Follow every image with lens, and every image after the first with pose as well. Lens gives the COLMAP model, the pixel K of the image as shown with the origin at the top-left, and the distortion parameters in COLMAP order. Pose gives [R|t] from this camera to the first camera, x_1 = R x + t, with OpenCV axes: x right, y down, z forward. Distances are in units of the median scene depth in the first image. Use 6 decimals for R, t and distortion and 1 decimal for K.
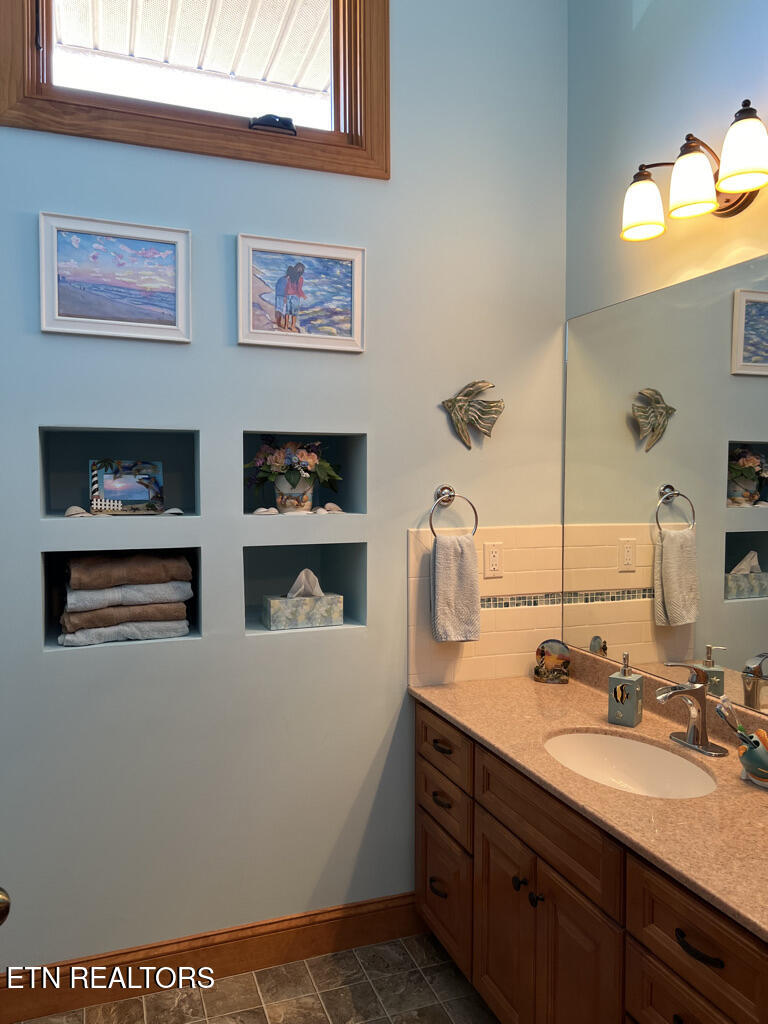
lens RADIAL K [[769.6, 0, 383.1], [0, 769.6, 512.0], [0, 0, 1]] dist [0.004223, 0.001393]
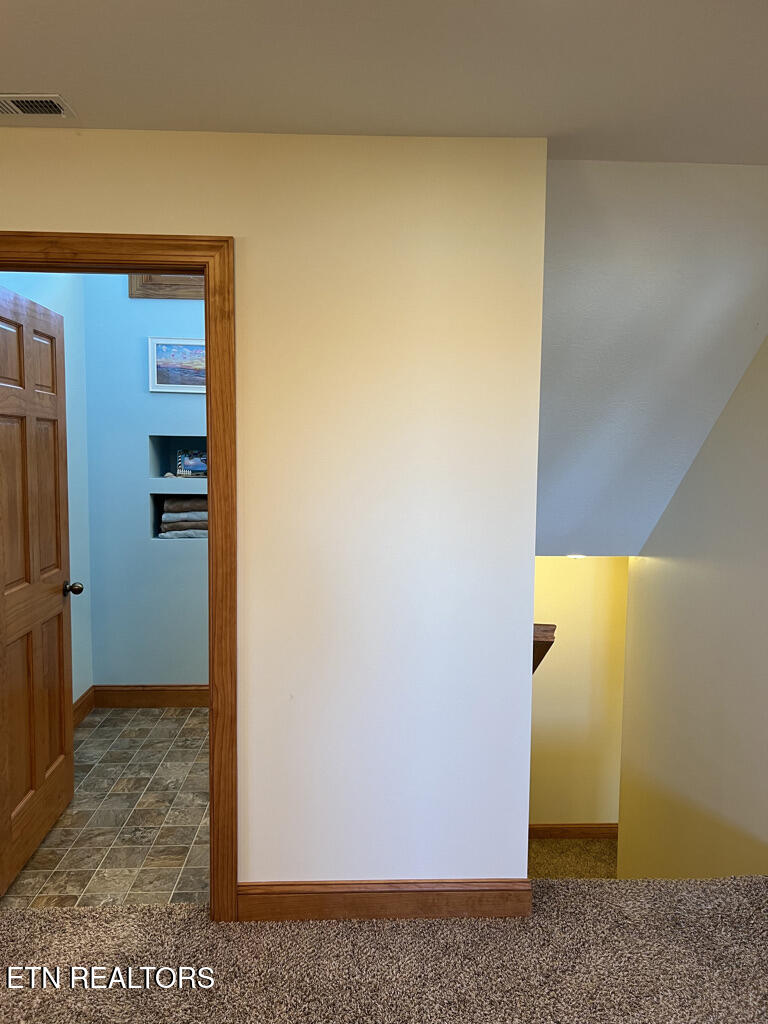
lens RADIAL K [[769.6, 0, 384.6], [0, 769.6, 511.7], [0, 0, 1]] dist [0.004223, 0.001393]
pose [[0.956173, 0.030803, -0.291177, 0.789549], [-0.019570, 0.998950, 0.041414, 0.000117], [0.292147, -0.033901, 0.955772, -0.845107]]
